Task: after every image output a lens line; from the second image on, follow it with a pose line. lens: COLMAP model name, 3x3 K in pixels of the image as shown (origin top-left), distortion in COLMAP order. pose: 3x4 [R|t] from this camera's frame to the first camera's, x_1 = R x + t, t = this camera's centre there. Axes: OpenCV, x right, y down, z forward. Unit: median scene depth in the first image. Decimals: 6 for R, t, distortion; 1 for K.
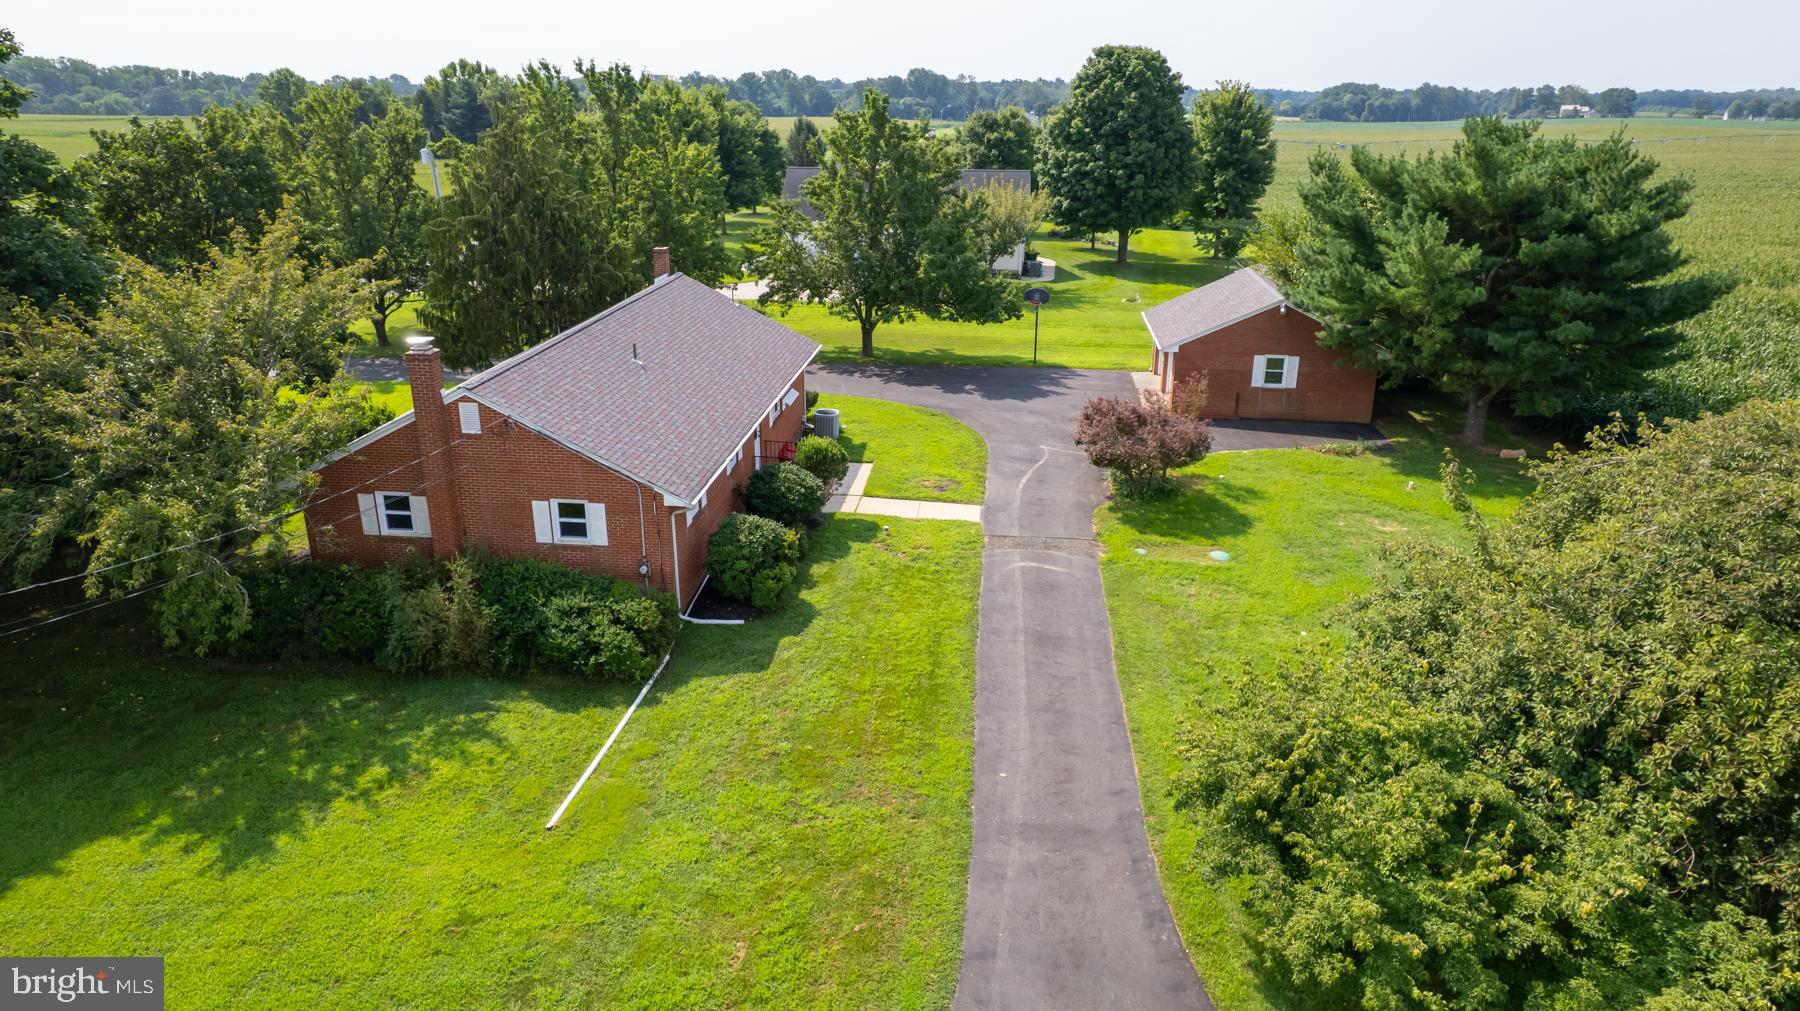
lens RADIAL K [[1148.7, 0, 892.7], [0, 1148.7, 503.3], [0, 0, 1]] dist [-0.068506, 0.074889]
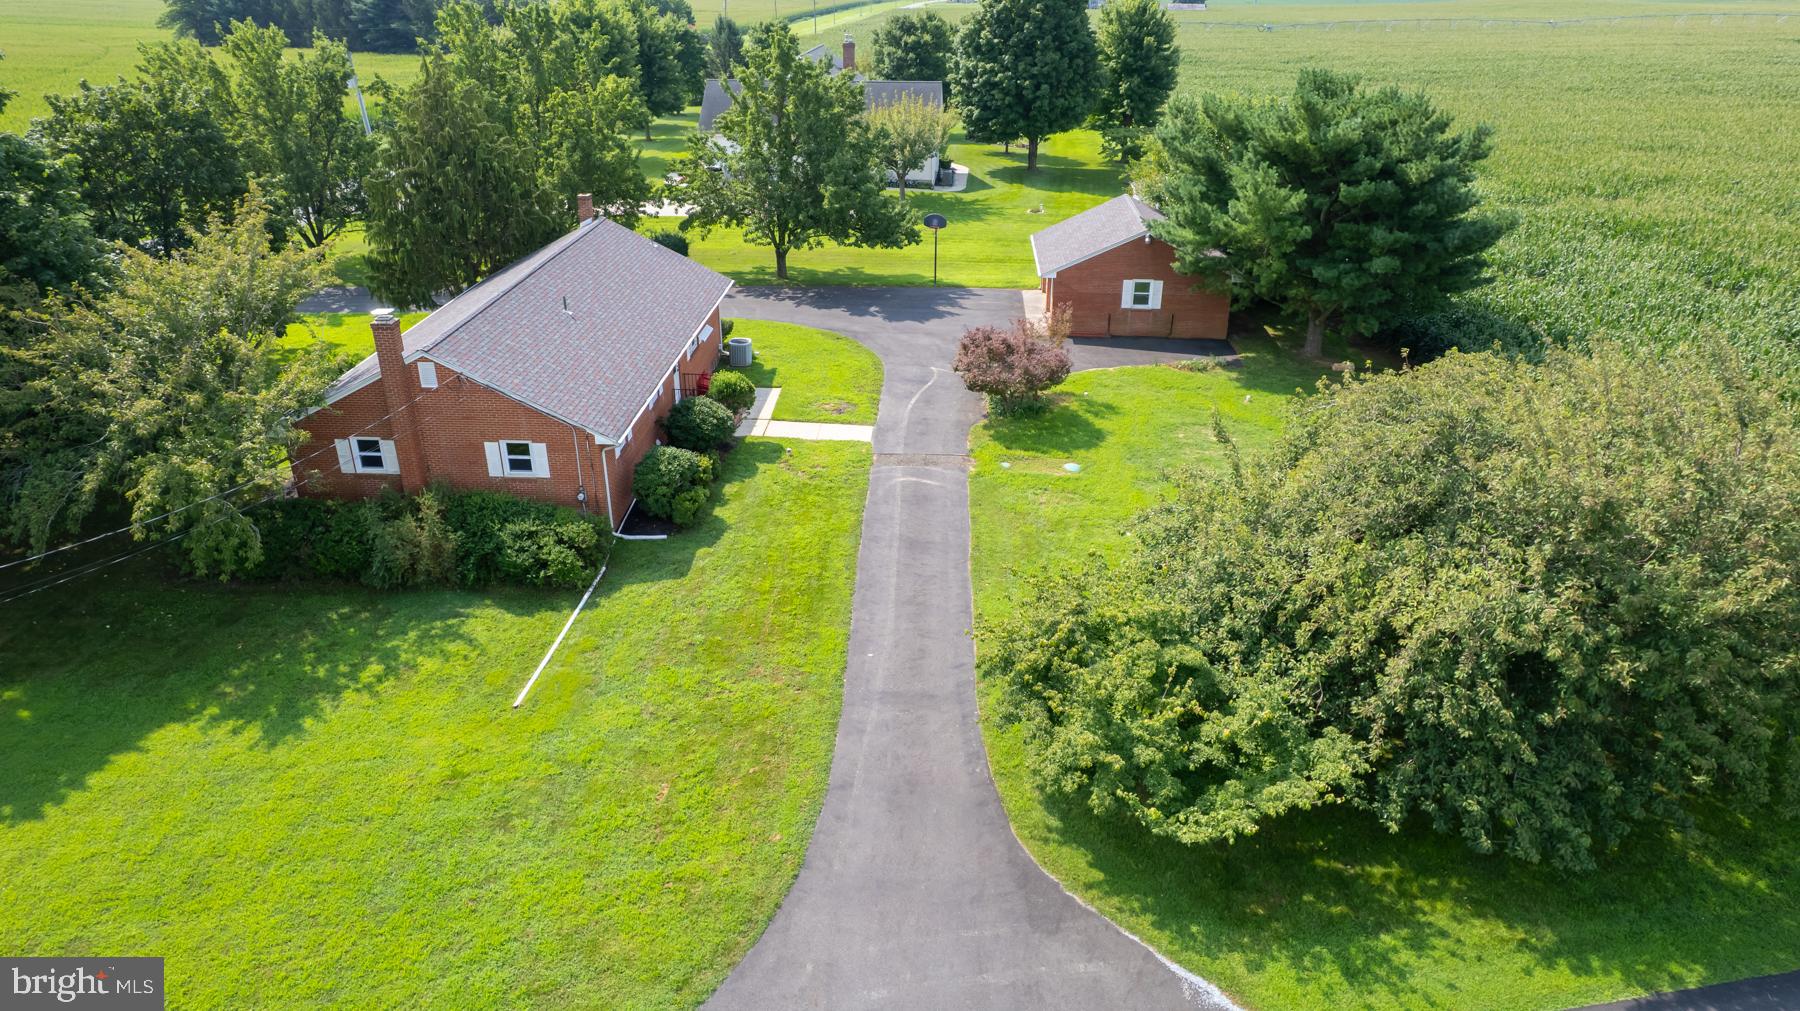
lens RADIAL K [[1148.7, 0, 892.7], [0, 1148.7, 503.3], [0, 0, 1]] dist [-0.068506, 0.074889]
pose [[0.998511, -0.024758, 0.048607, 0.052213], [0.019723, 0.994644, 0.101460, -0.051177], [-0.050858, -0.100351, 0.993651, -0.216418]]
